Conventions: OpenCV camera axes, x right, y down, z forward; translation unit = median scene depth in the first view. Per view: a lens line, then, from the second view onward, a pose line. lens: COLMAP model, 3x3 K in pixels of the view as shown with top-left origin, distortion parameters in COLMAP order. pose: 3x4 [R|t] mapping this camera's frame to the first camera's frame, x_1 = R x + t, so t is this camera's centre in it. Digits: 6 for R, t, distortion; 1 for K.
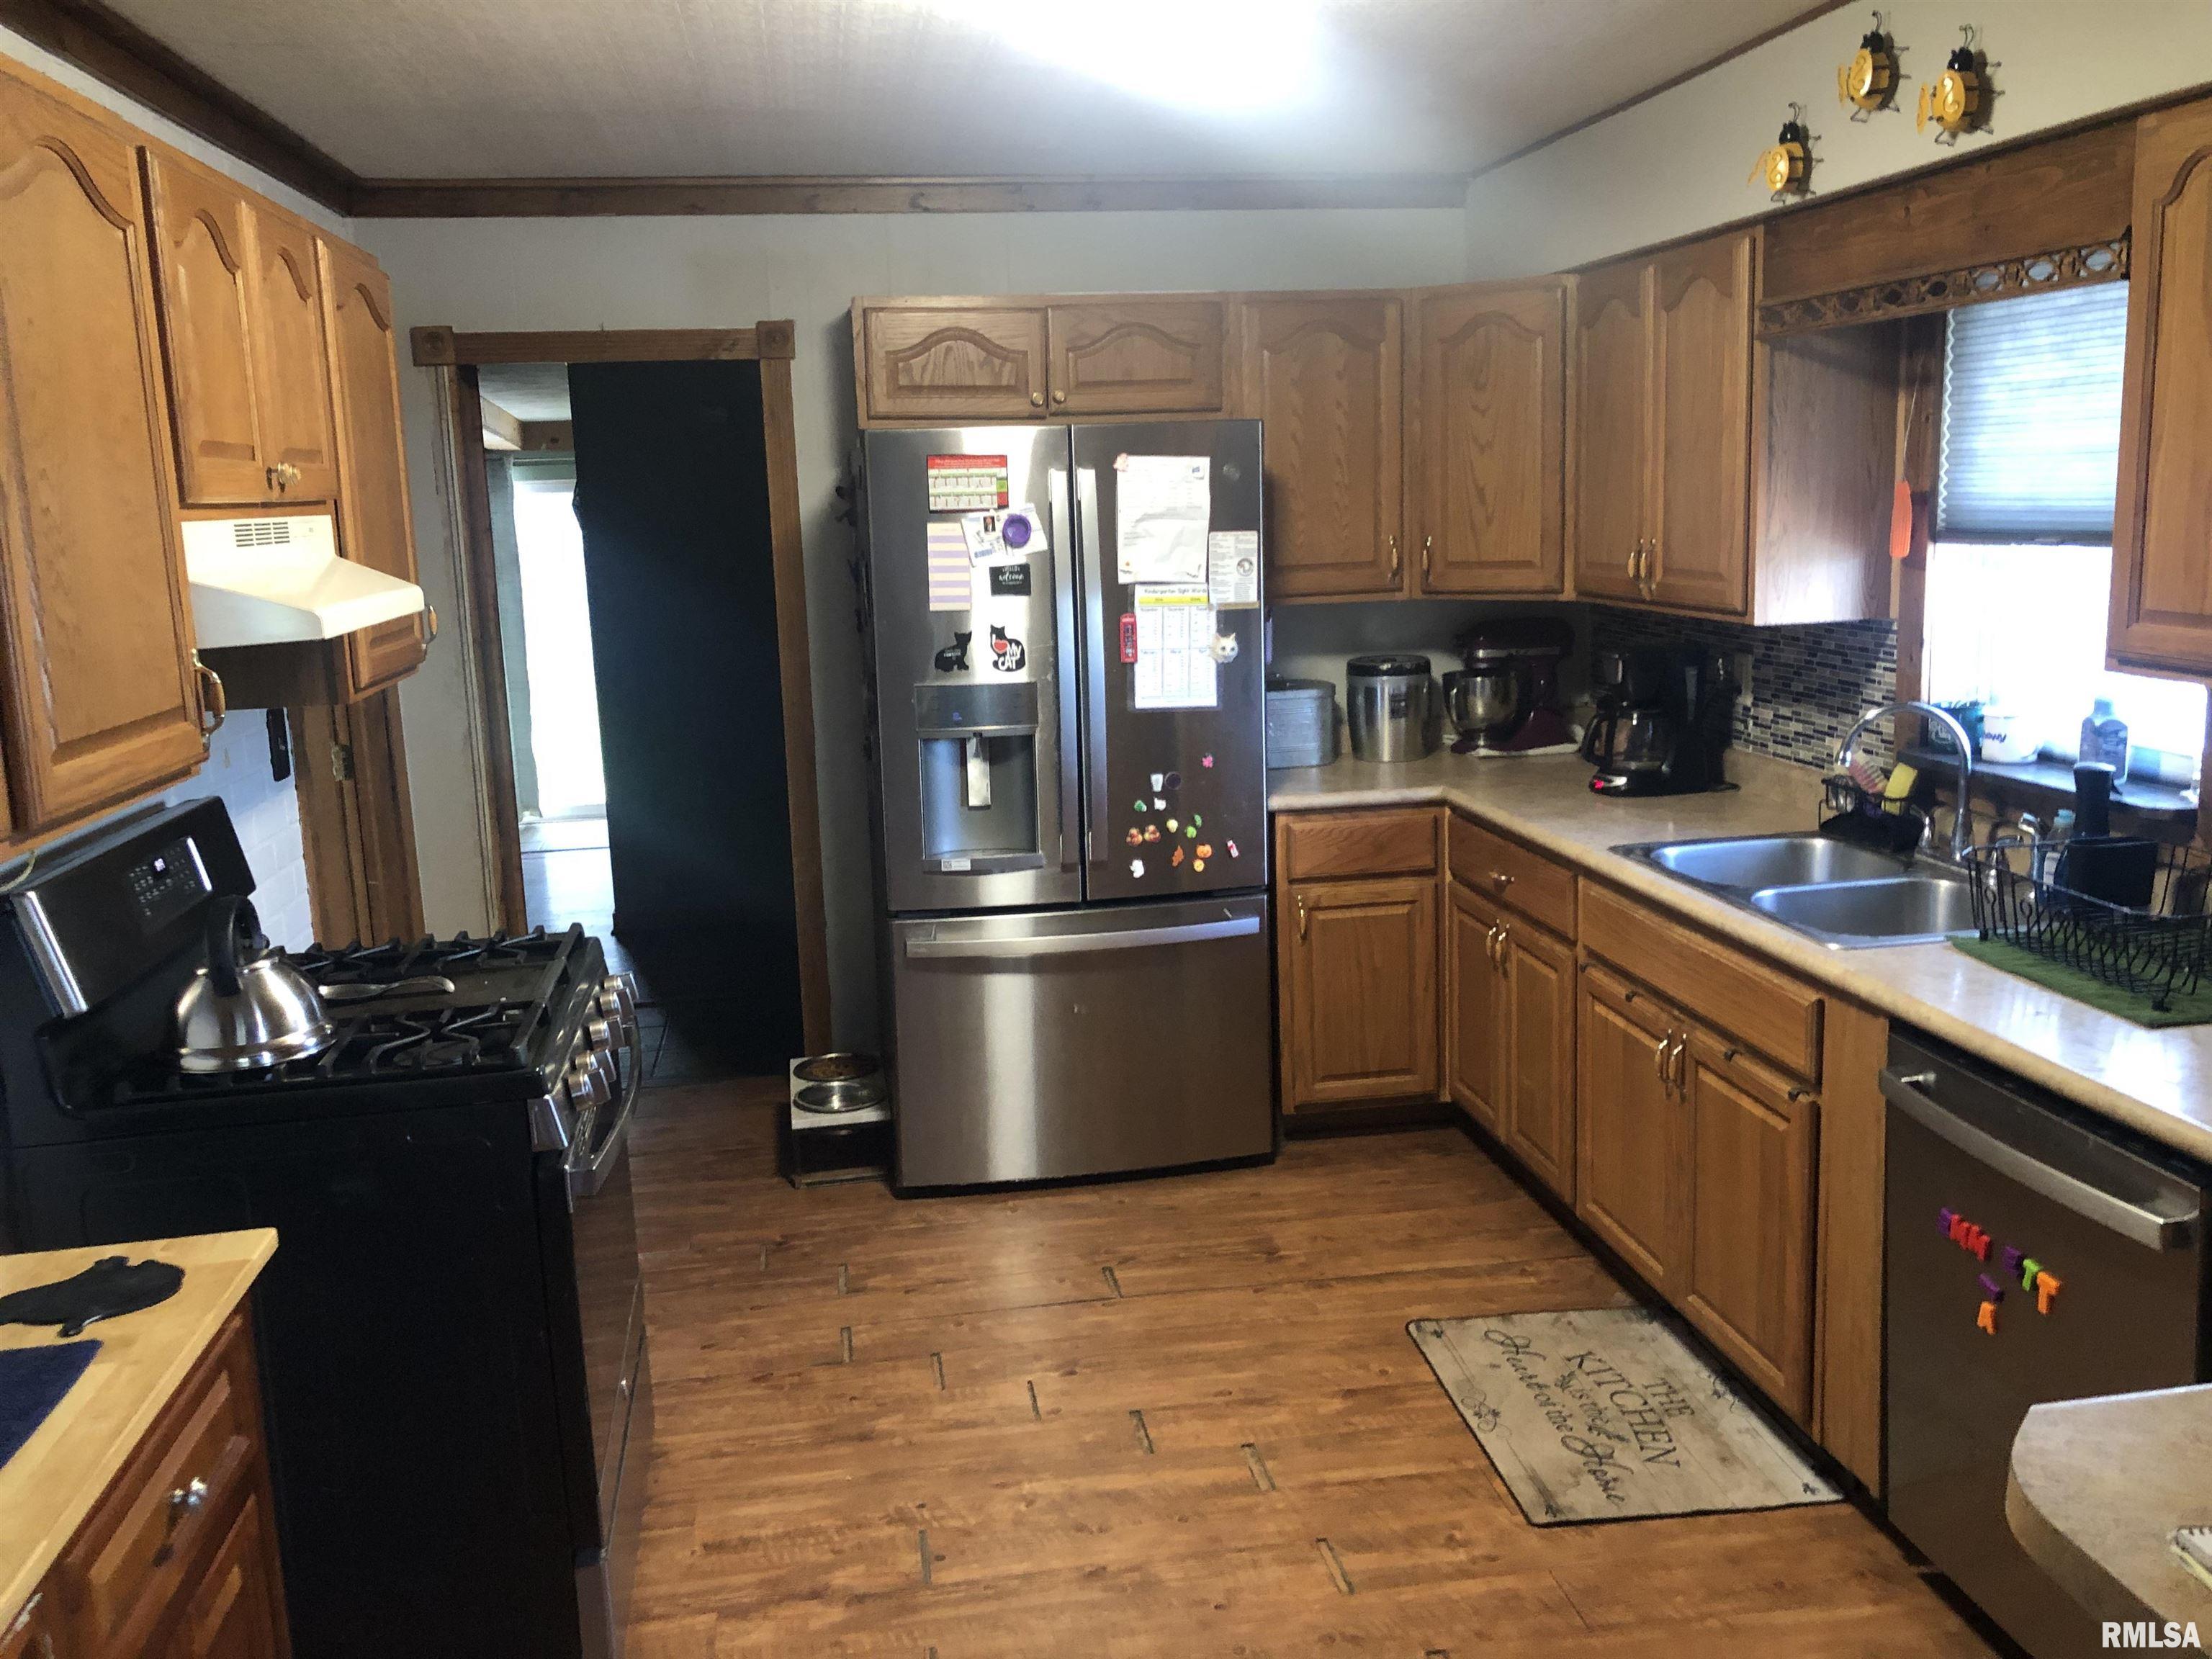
lens RADIAL K [[1796.7, 0, 1094.8], [0, 1796.7, 813.6], [0, 0, 1]] dist [-0.013040, 0.006793]
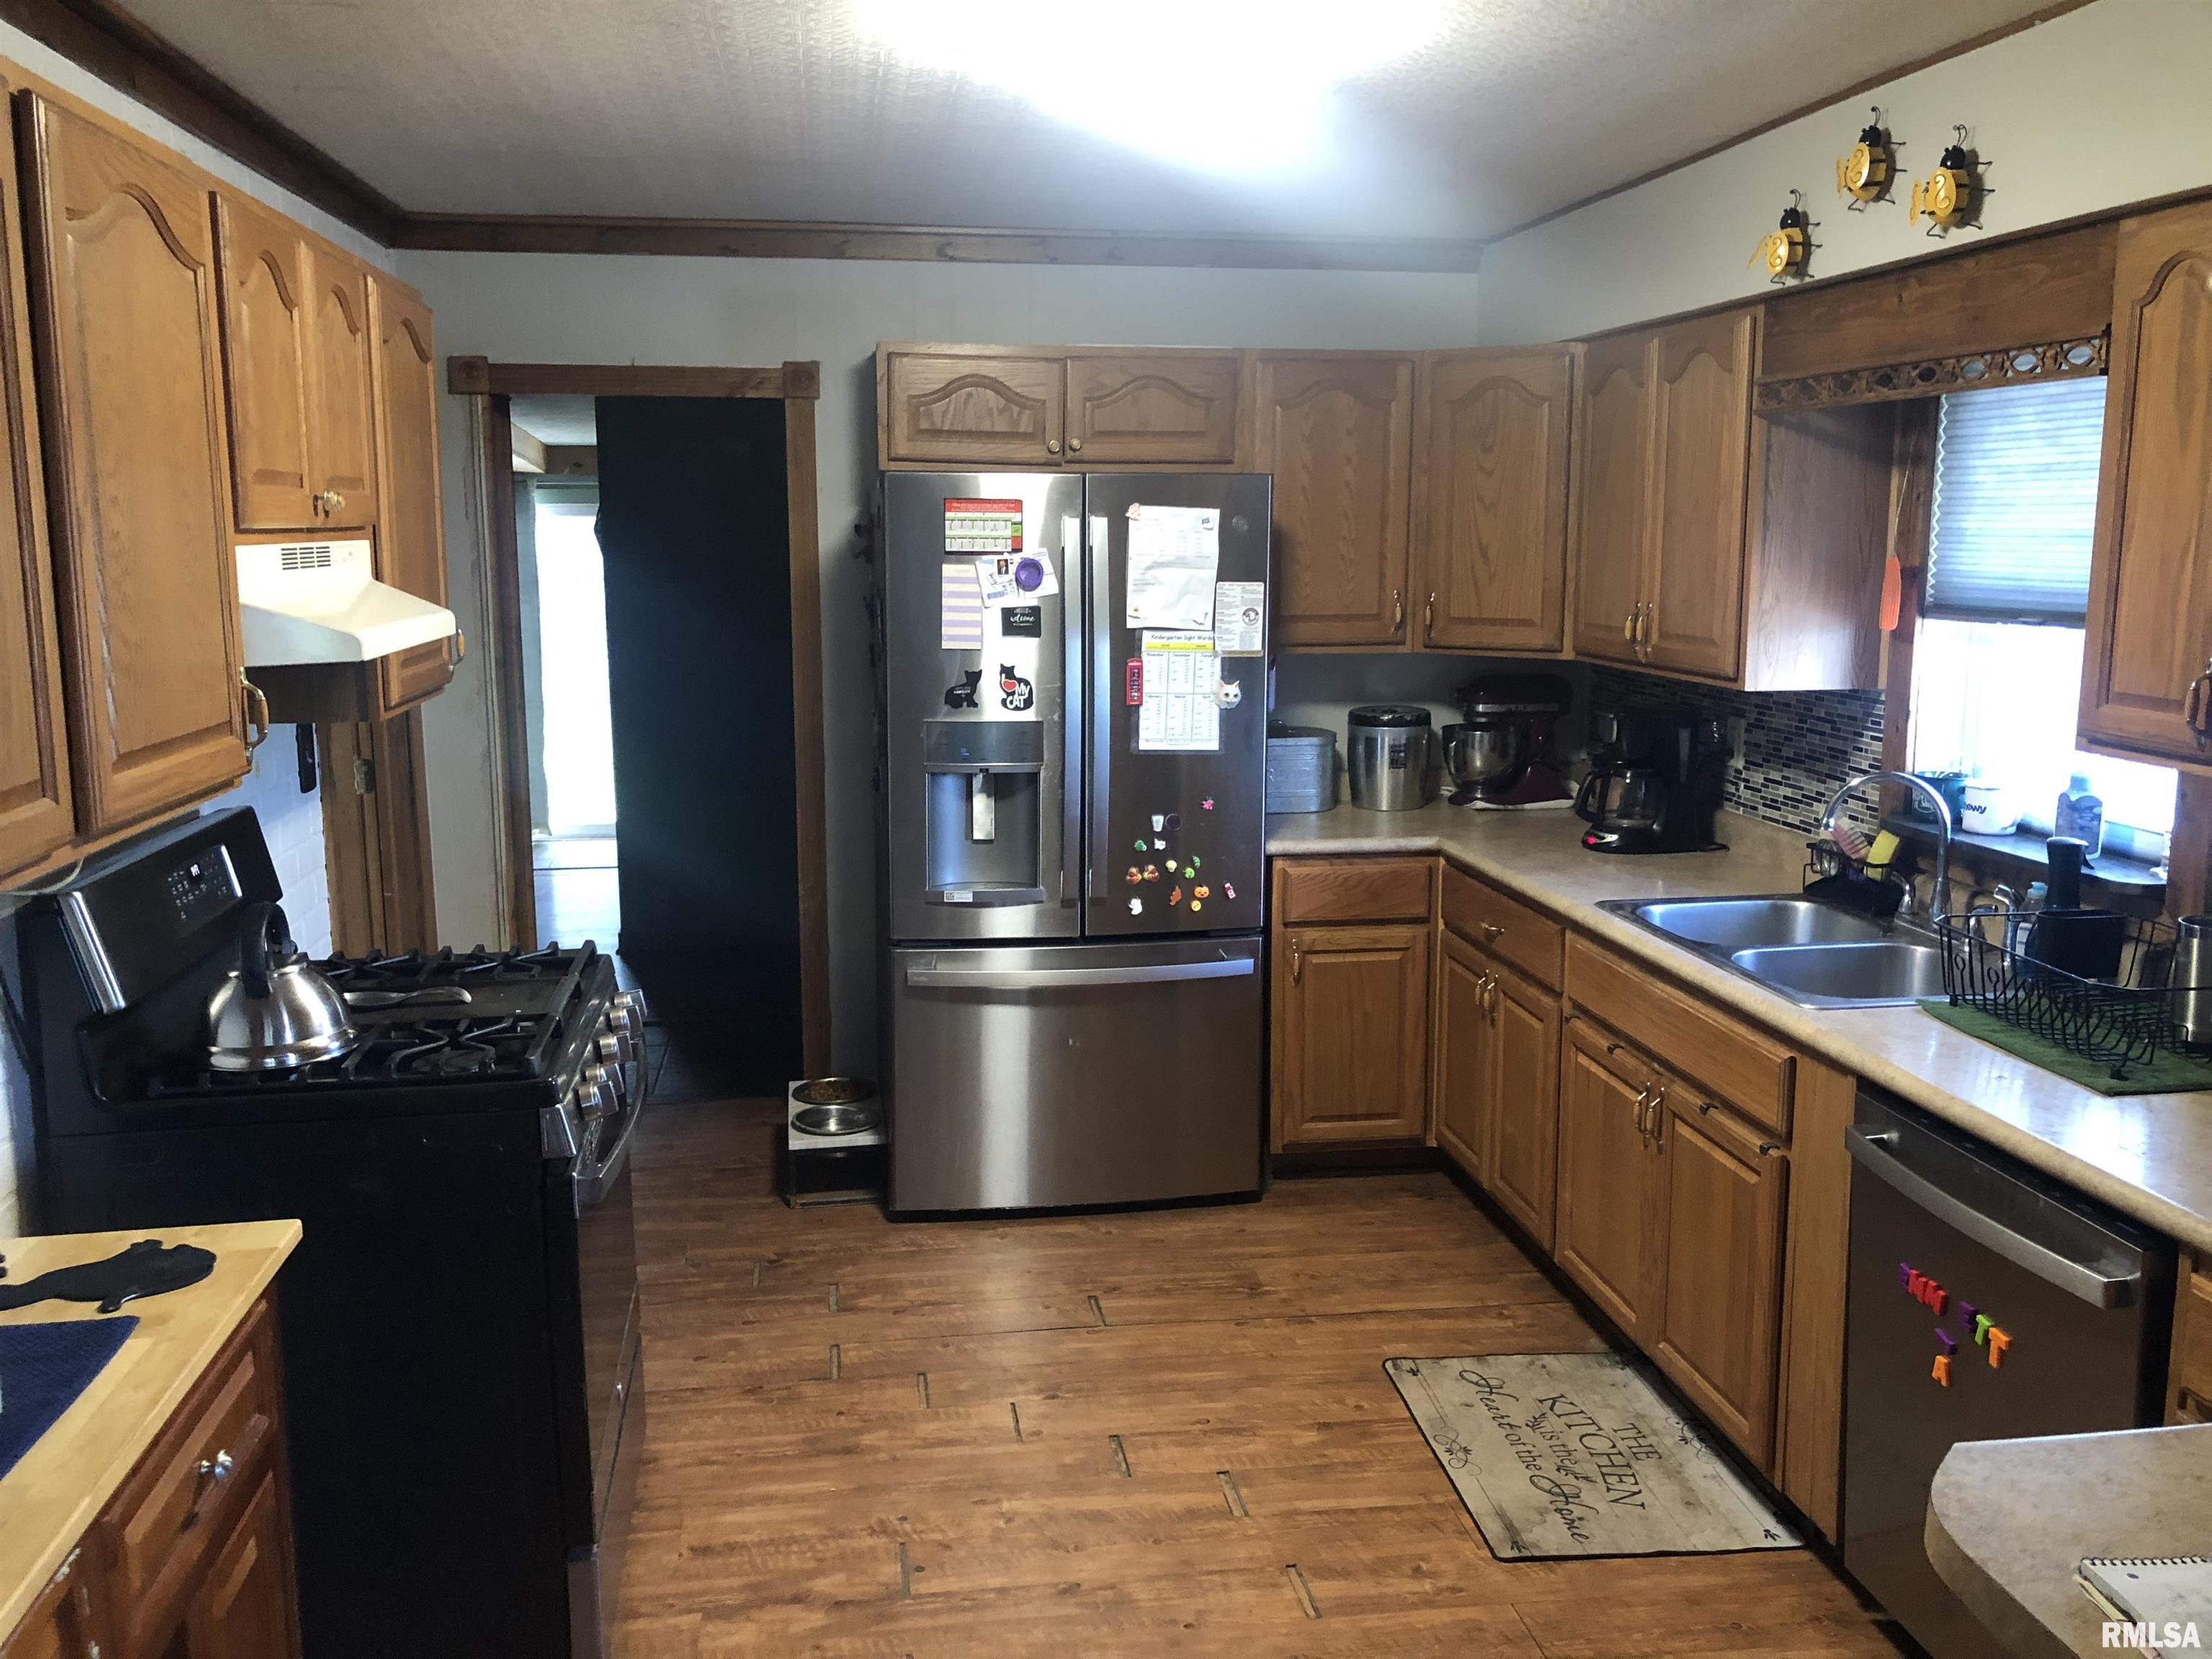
lens RADIAL K [[1796.7, 0, 1115.1], [0, 1796.7, 847.5], [0, 0, 1]] dist [-0.013040, 0.006793]
pose [[0.999330, 0.035509, 0.008835, 0.001889], [-0.035495, 0.999368, -0.001771, -0.001104], [-0.008893, 0.001456, 0.999959, -0.027342]]
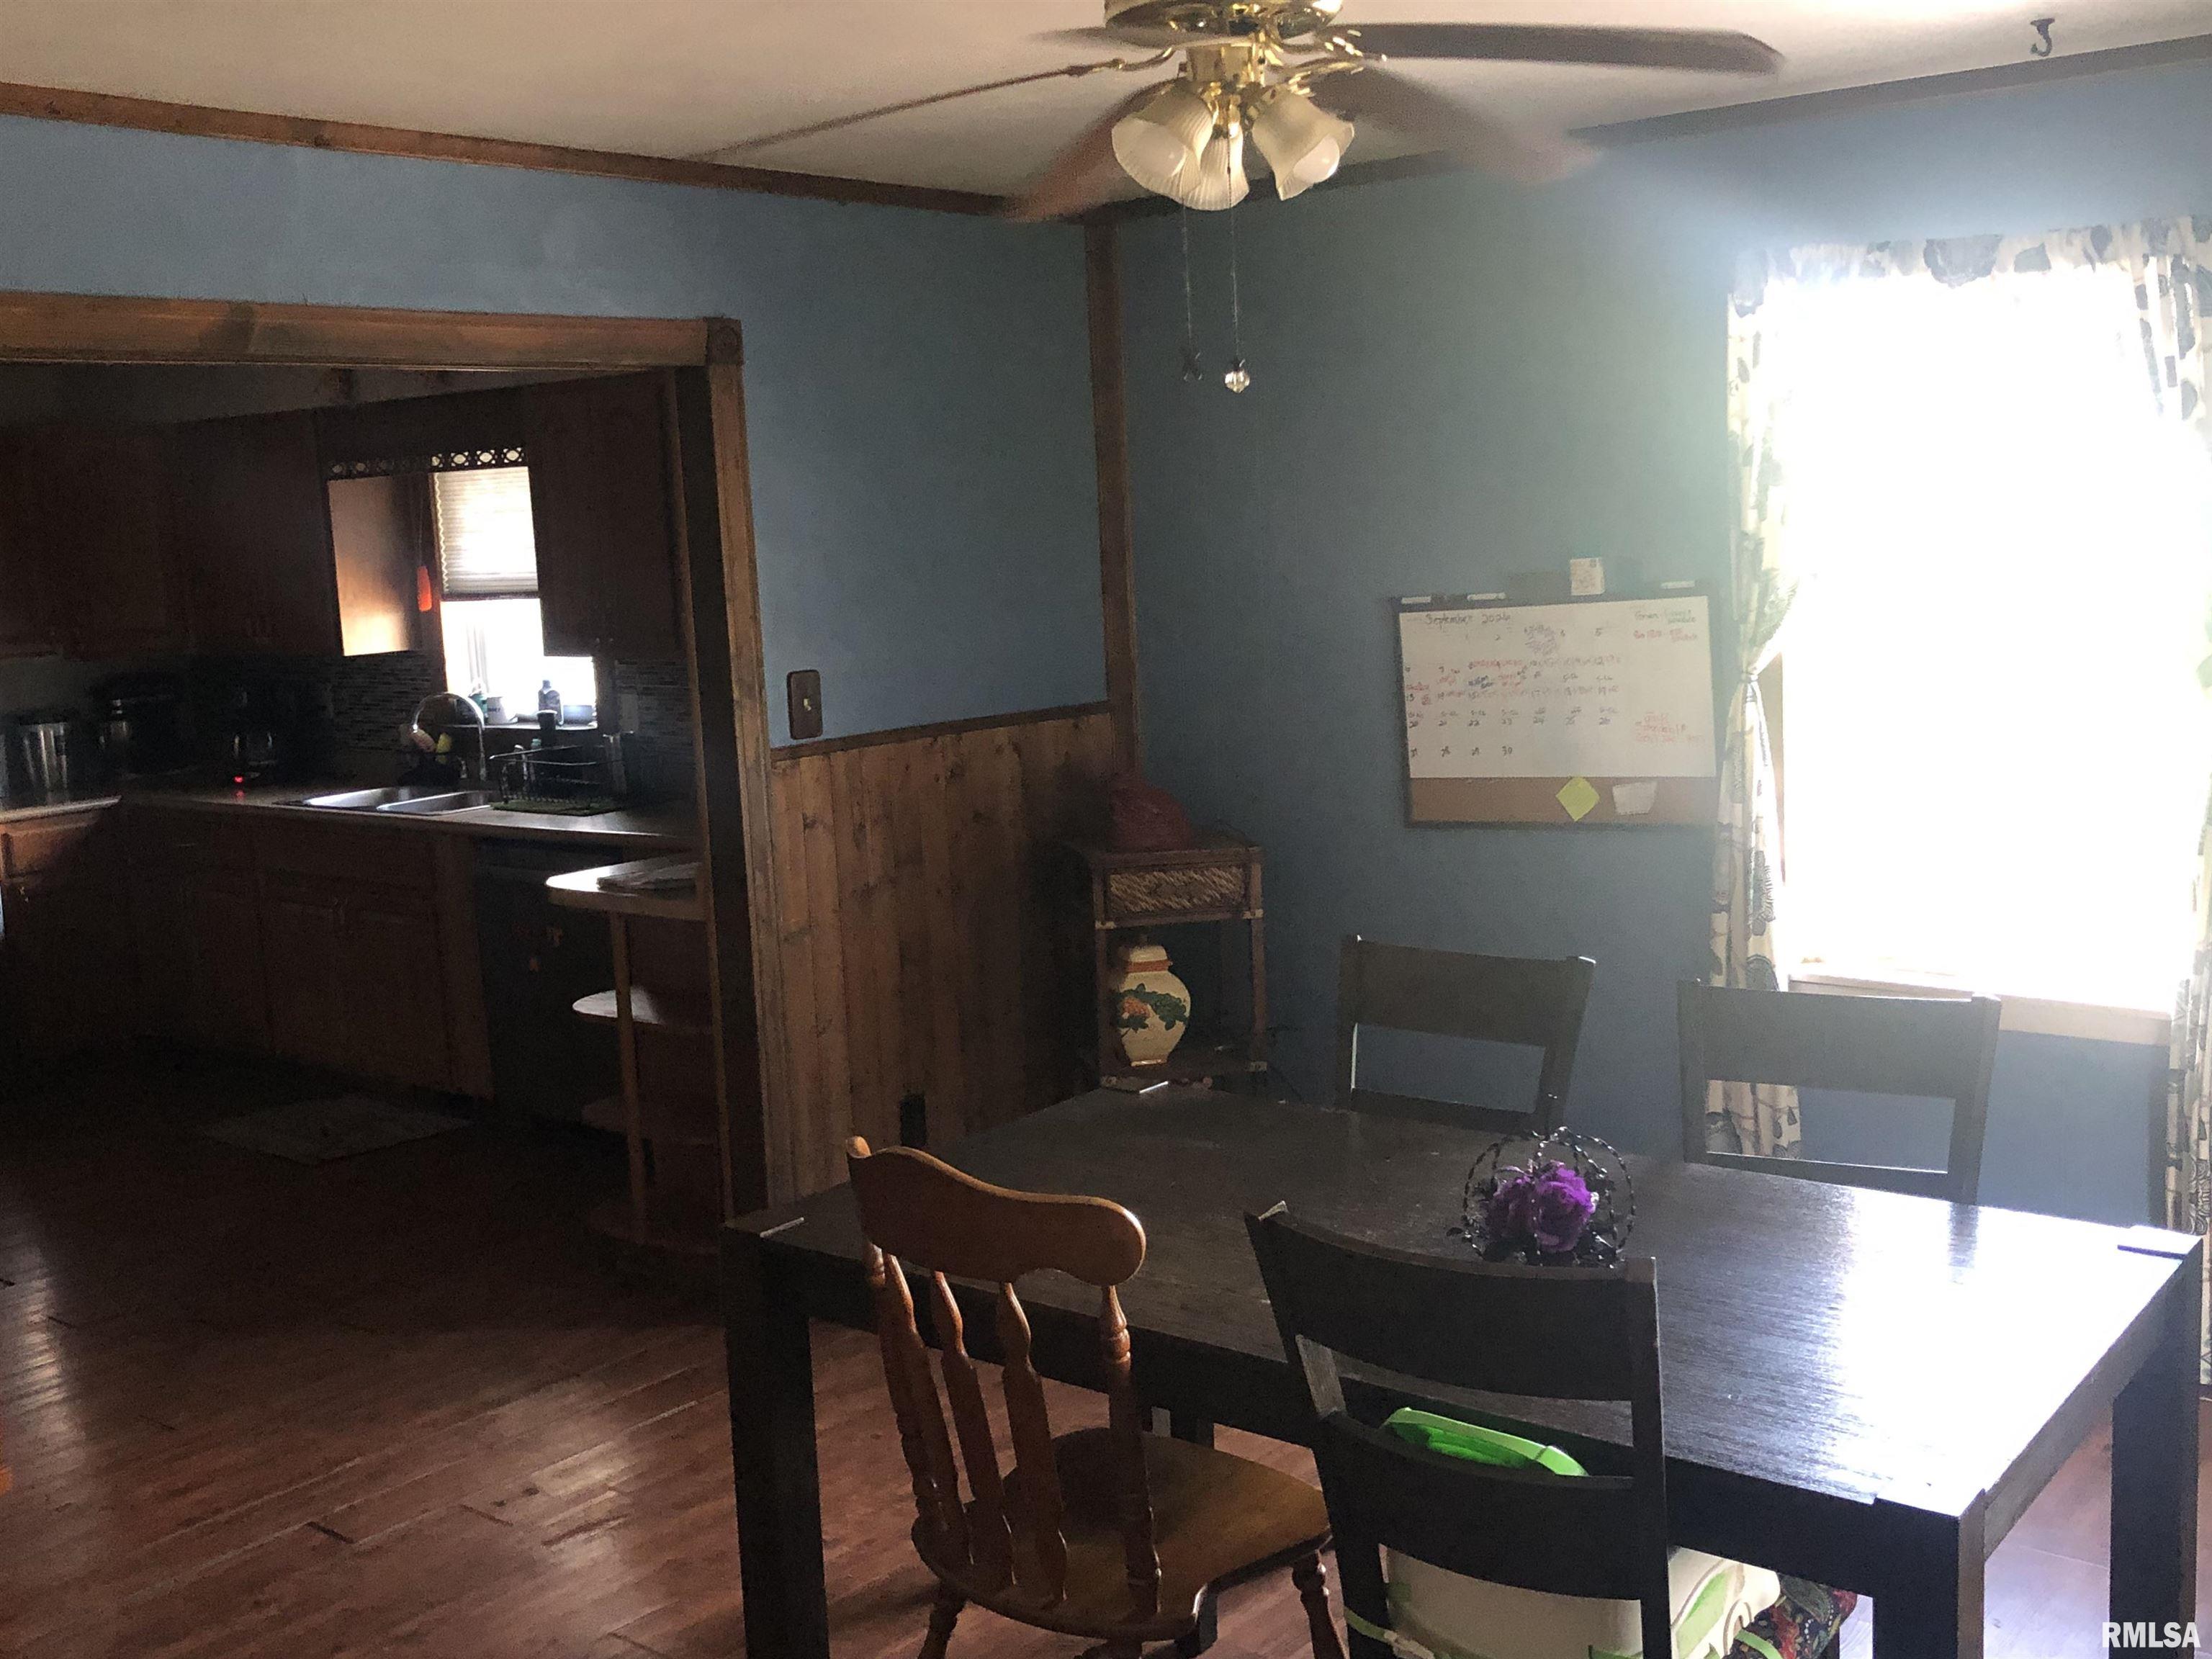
lens RADIAL K [[2289.6, 0, 1105.6], [0, 2289.6, 833.1], [0, 0, 1]] dist [0.001985, 0.000000]
pose [[0.731059, -0.099893, 0.674963, -0.680447], [0.146244, 0.989176, -0.012003, 0.224766], [-0.666458, 0.107485, 0.737754, -1.209338]]
